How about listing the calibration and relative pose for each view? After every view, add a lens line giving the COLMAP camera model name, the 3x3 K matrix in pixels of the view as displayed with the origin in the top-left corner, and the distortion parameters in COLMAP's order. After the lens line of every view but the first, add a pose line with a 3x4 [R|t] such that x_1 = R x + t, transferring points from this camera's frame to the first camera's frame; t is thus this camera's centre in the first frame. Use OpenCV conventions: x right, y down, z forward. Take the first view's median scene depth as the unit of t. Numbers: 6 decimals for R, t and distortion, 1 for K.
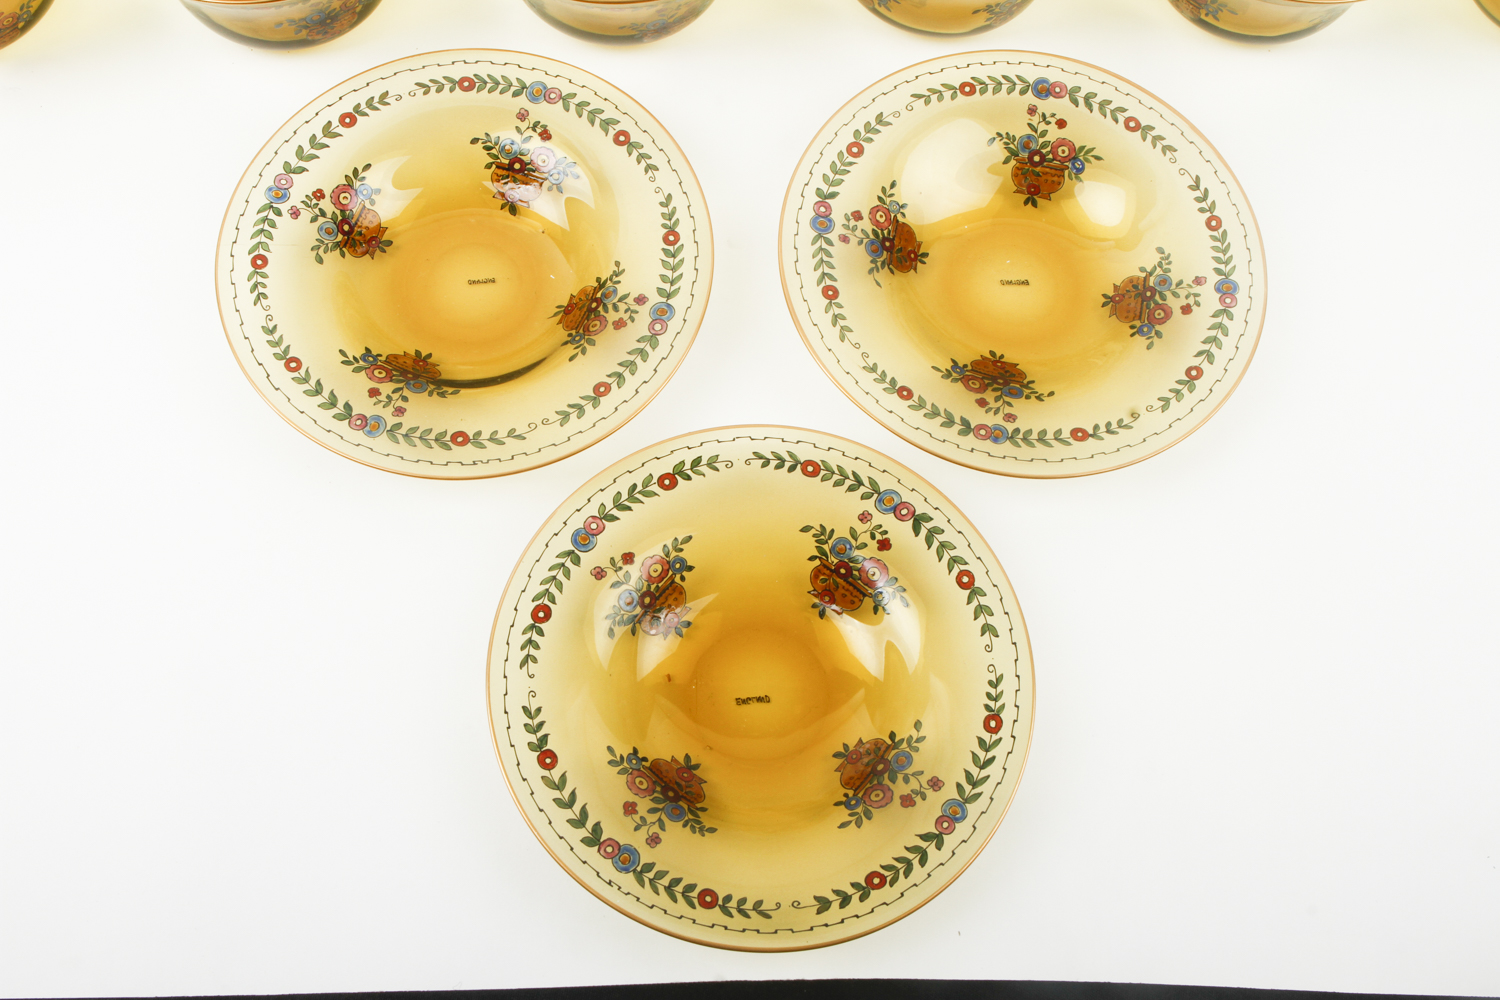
lens RADIAL K [[1667.2, 0, 748.5], [0, 1667.2, 500.2], [0, 0, 1]] dist [-0.093014, 0.000000]
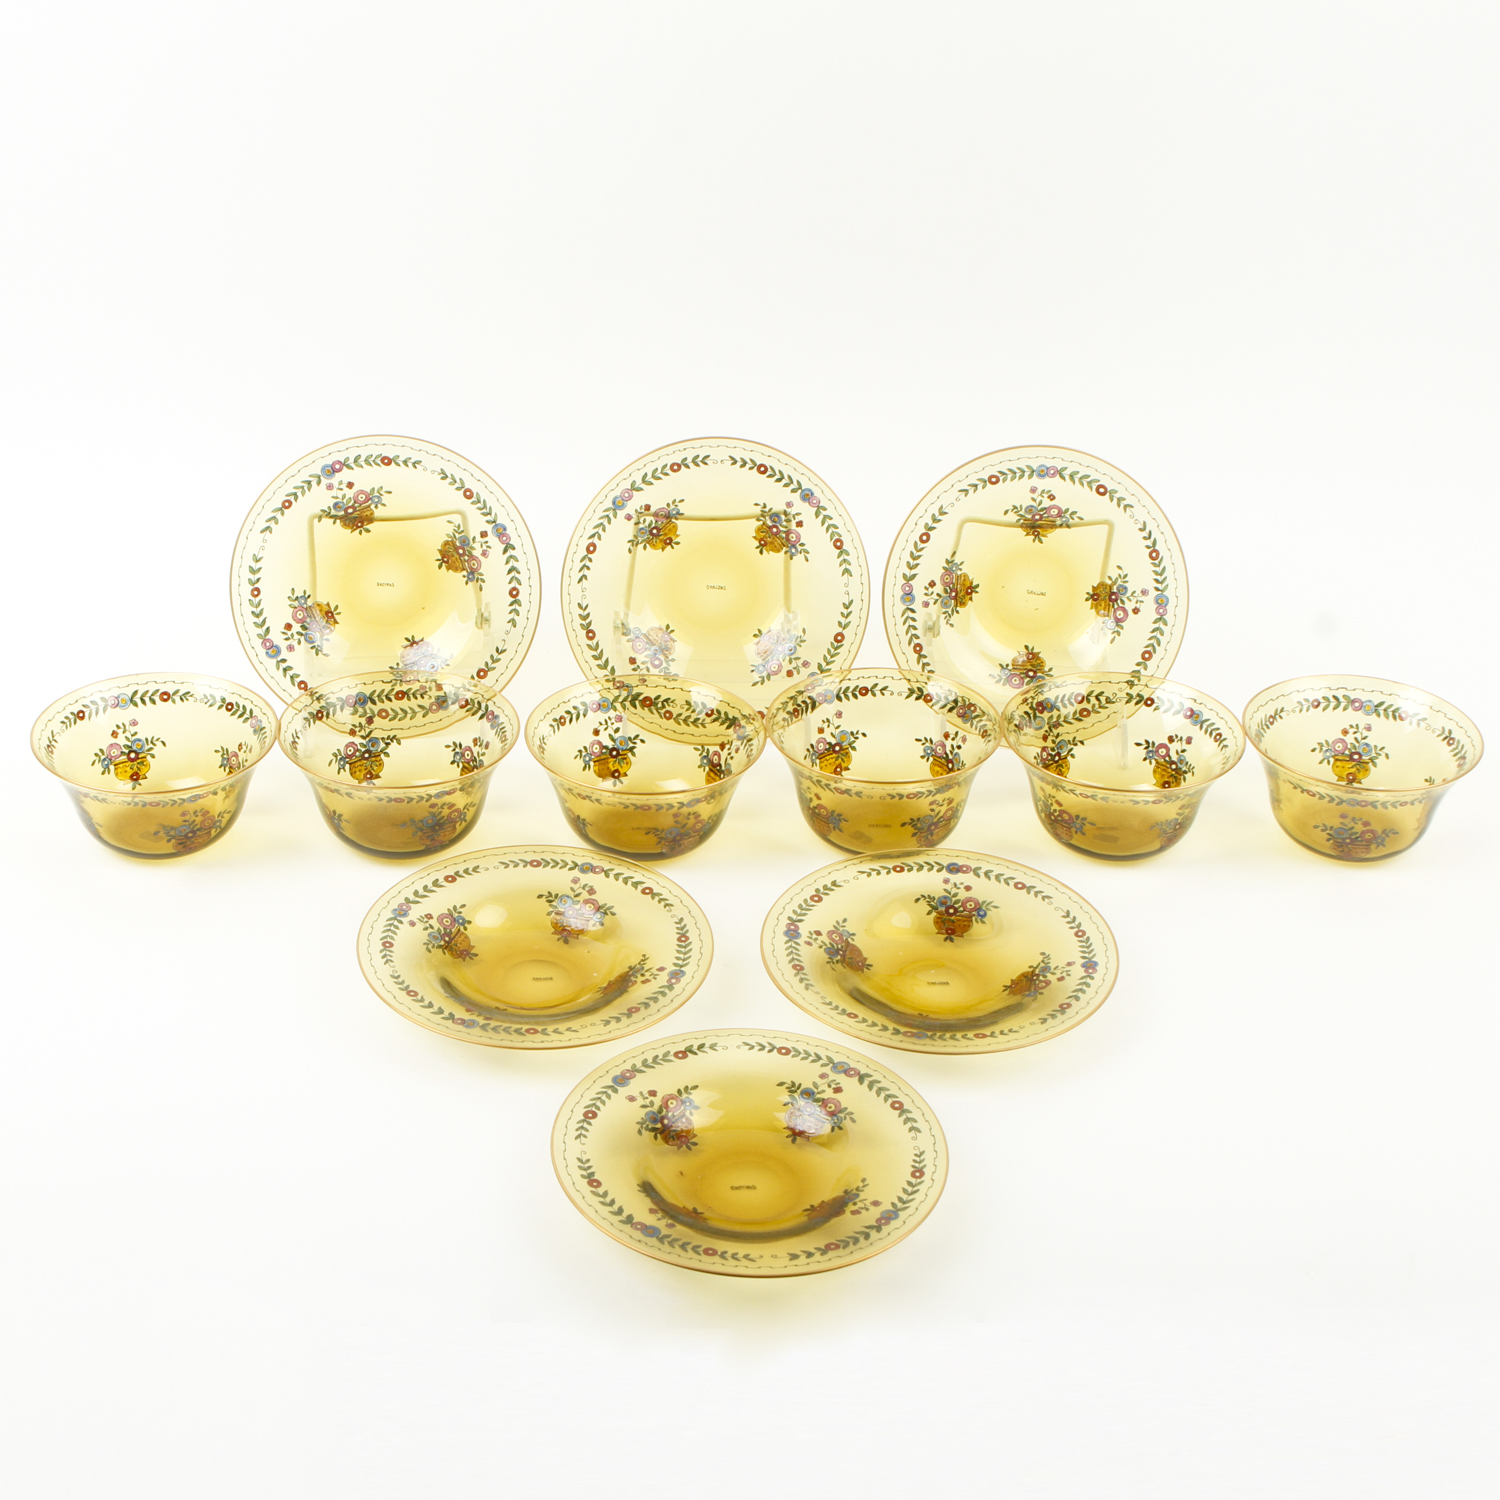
lens RADIAL K [[2356.6, 0, 748.6], [0, 2356.6, 749.5], [0, 0, 1]] dist [-0.070606, 0.000000]
pose [[0.999882, -0.015118, -0.002611, 0.016295], [0.010763, 0.812517, -0.582838, 0.892852], [0.010933, 0.582741, 0.812584, -0.714601]]
